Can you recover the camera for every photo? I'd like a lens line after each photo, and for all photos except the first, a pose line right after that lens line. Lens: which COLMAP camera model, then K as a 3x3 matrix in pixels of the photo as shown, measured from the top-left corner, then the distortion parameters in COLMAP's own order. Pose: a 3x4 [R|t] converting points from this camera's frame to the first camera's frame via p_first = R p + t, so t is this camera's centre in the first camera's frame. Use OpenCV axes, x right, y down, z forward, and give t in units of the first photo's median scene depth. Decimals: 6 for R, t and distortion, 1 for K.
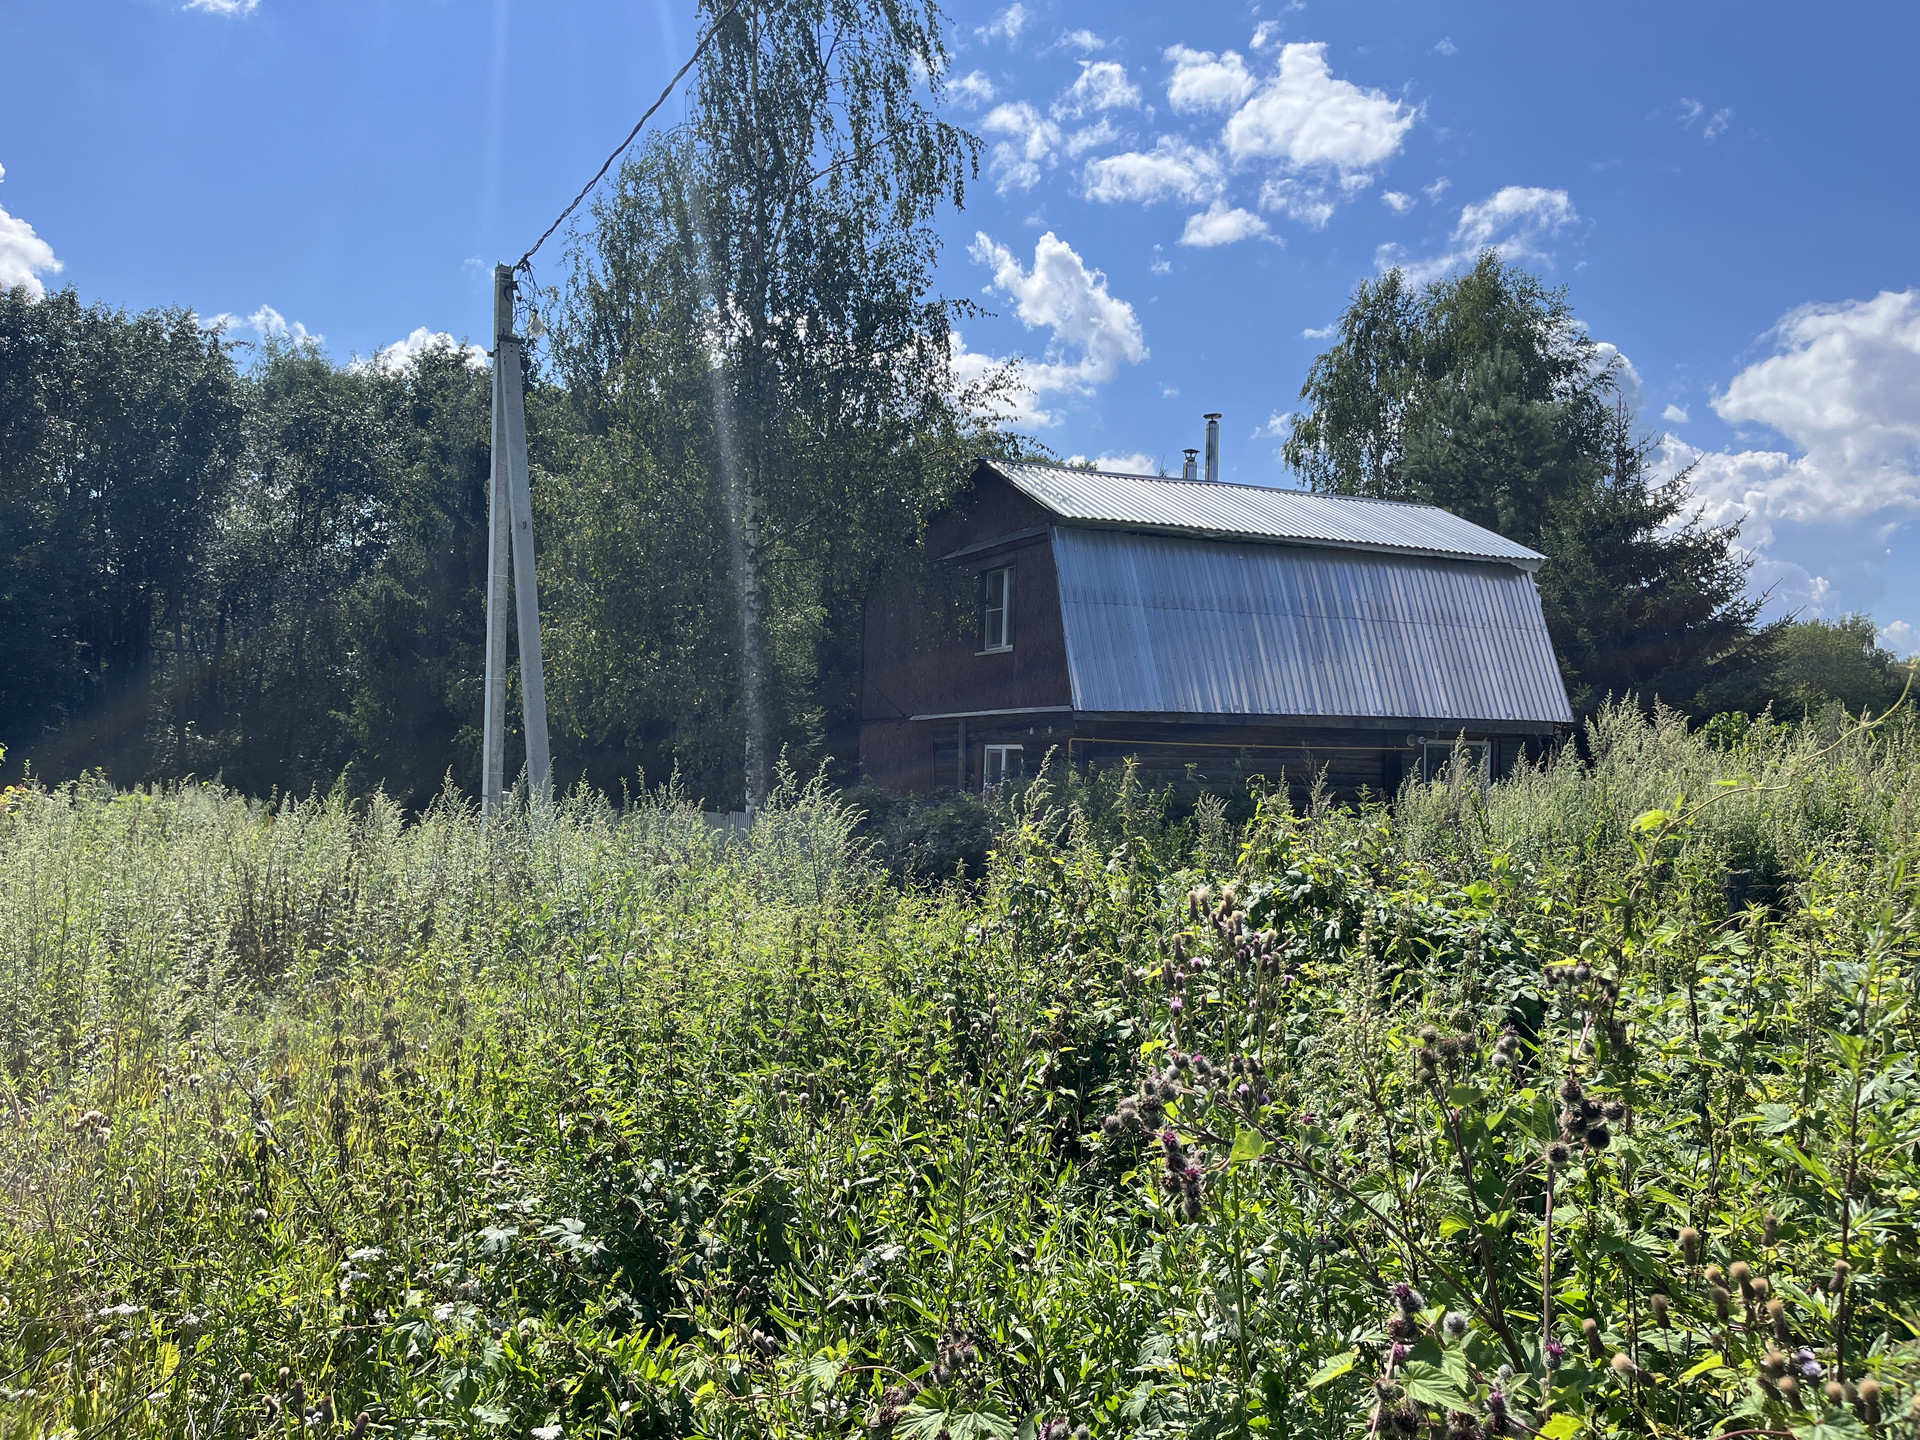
lens RADIAL K [[1458.8, 0, 969.9], [0, 1458.8, 729.7], [0, 0, 1]] dist [0.078515, -0.114511]
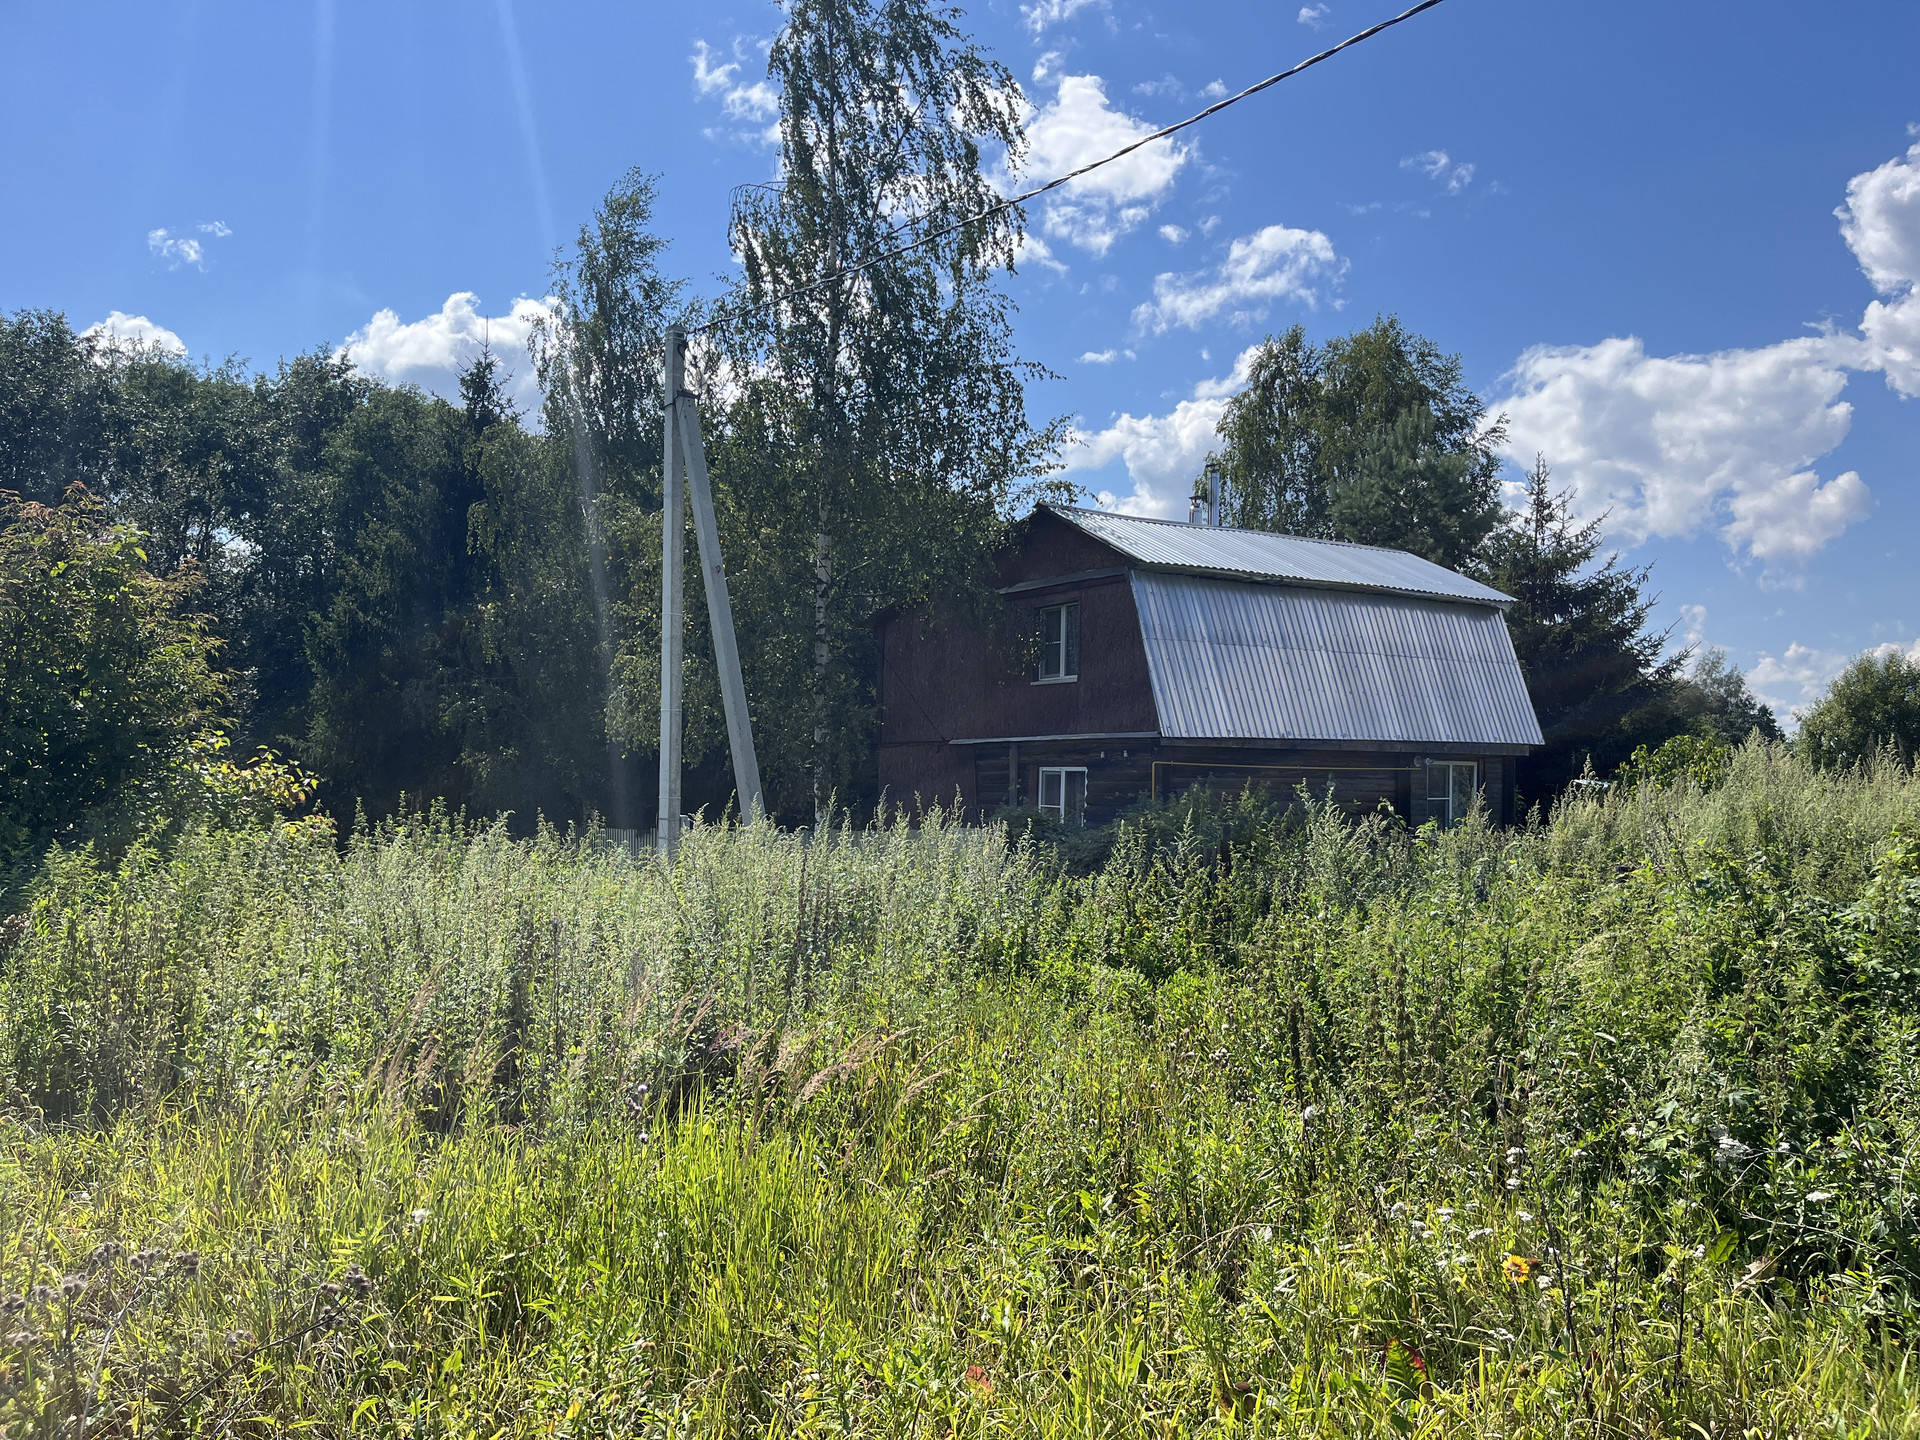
lens RADIAL K [[1448.4, 0, 977.3], [0, 1448.4, 724.7], [0, 0, 1]] dist [0.083283, -0.117675]
pose [[0.989287, 0.000176, 0.145981, -0.222333], [0.001421, 0.999940, -0.010830, -0.010321], [-0.145974, 0.010922, 0.989228, -0.070654]]
